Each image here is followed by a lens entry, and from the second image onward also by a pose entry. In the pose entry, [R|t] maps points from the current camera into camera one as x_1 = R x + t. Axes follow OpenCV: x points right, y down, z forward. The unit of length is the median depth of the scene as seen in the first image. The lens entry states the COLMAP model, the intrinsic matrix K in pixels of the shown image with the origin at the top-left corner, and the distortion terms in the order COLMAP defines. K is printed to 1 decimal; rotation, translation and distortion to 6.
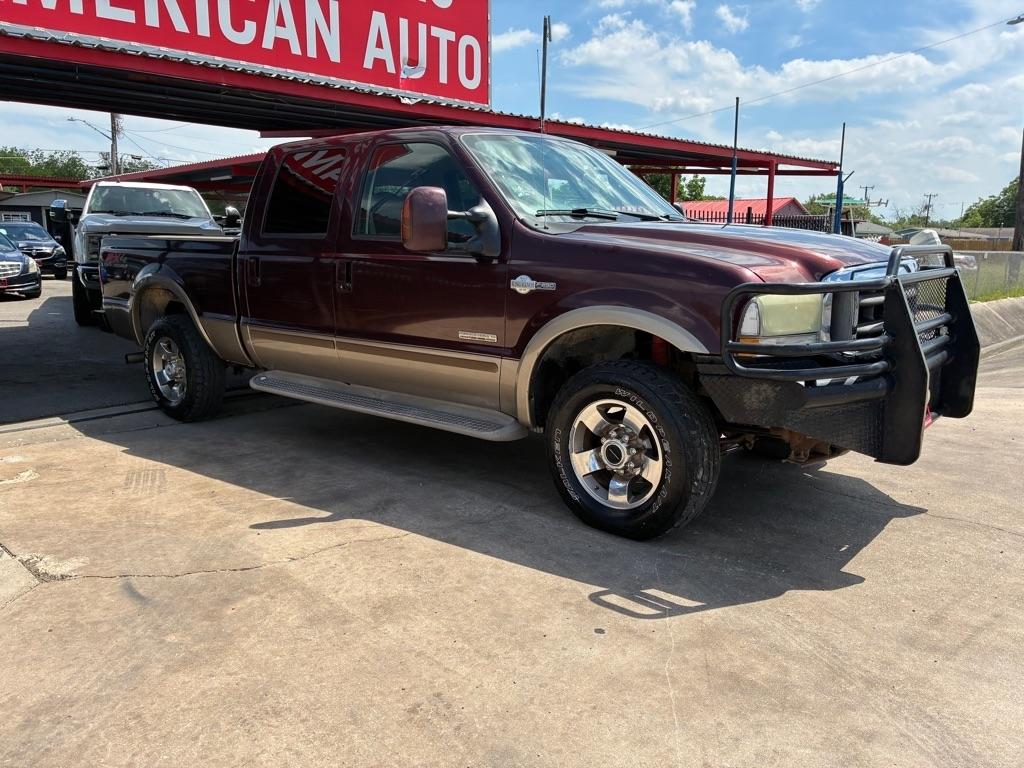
lens RADIAL K [[775.1, 0, 509.1], [0, 775.1, 384.4], [0, 0, 1]] dist [0.051877, -0.065046]
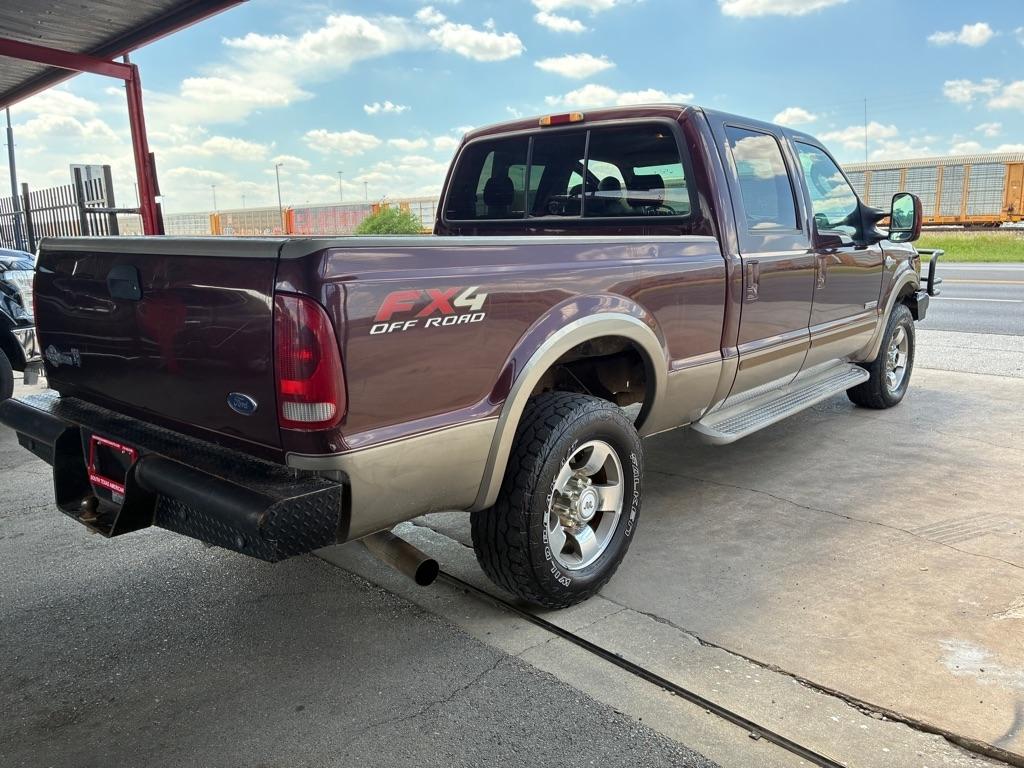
lens RADIAL K [[772.9, 0, 526.3], [0, 772.9, 383.5], [0, 0, 1]] dist [0.051428, -0.073370]
pose [[0.010298, -0.193637, 0.981019, -1.394087], [0.193038, 0.963002, 0.188054, -0.299219], [-0.981137, 0.187438, 0.047296, 1.541869]]
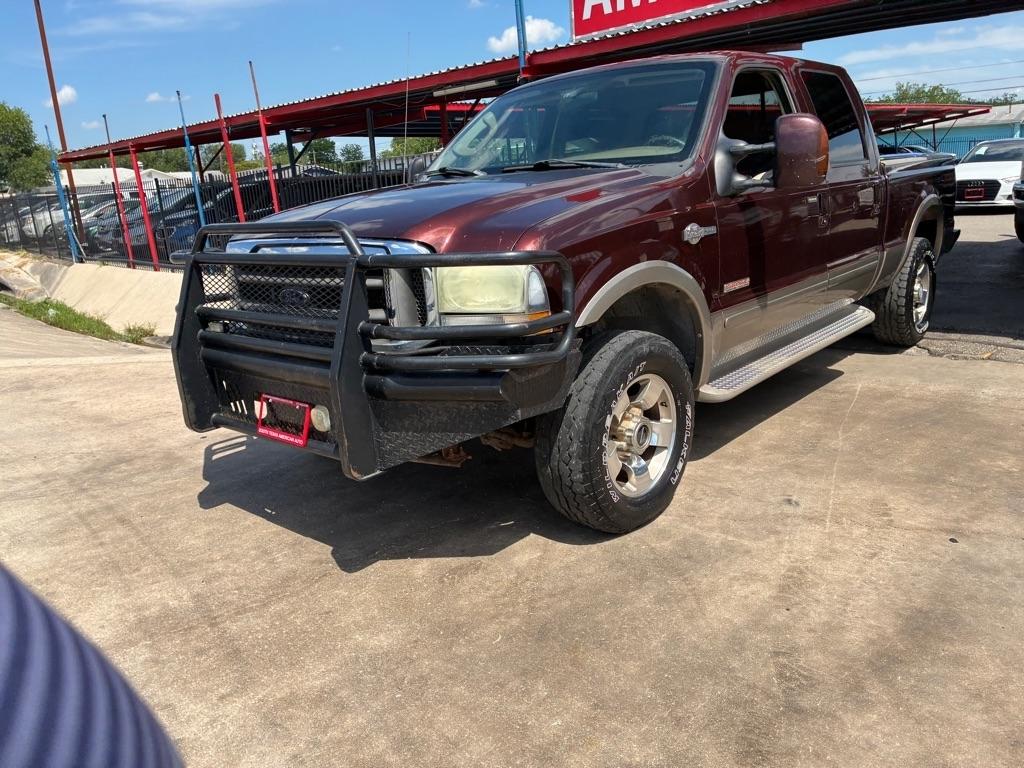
lens RADIAL K [[775.0, 0, 490.9], [0, 775.0, 393.3], [0, 0, 1]] dist [0.054903, -0.068948]
pose [[-0.032857, 0.258392, -0.965481, 1.208047], [-0.120939, 0.957877, 0.260473, -0.216679], [0.992116, 0.125322, -0.000223, 1.111807]]
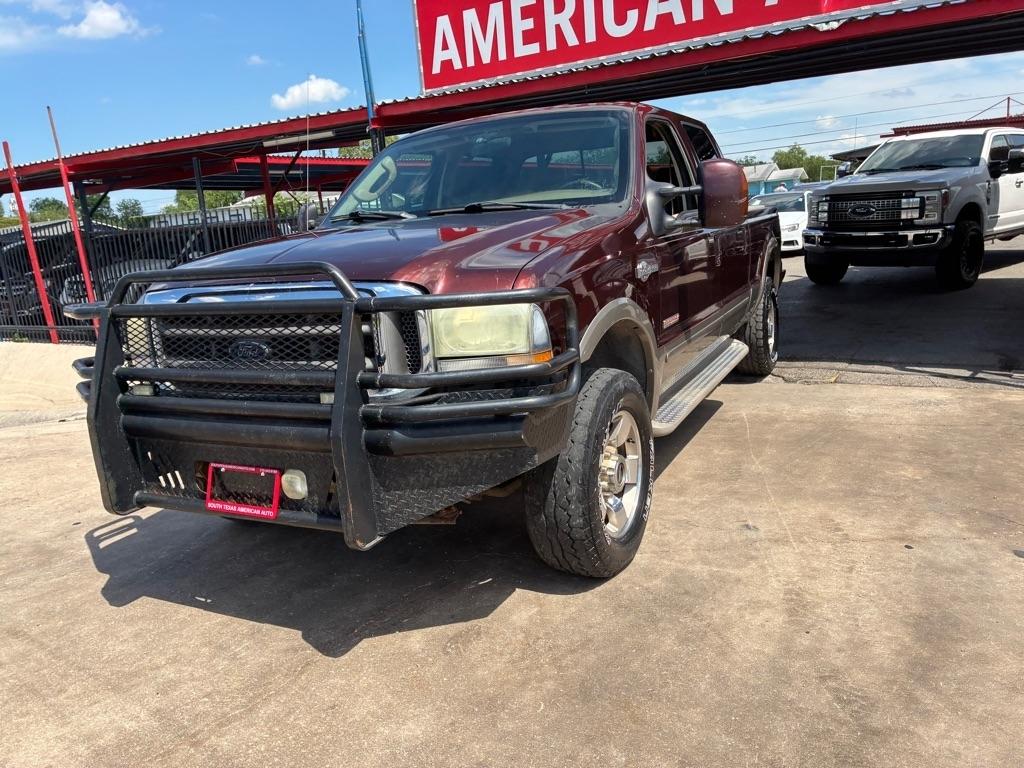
lens RADIAL K [[778.5, 0, 489.2], [0, 778.5, 388.8], [0, 0, 1]] dist [0.051267, -0.067059]
pose [[0.216689, 0.182354, -0.959058, 1.156145], [-0.106511, 0.980951, 0.162451, -0.184393], [0.970413, 0.066949, 0.231984, 0.955671]]
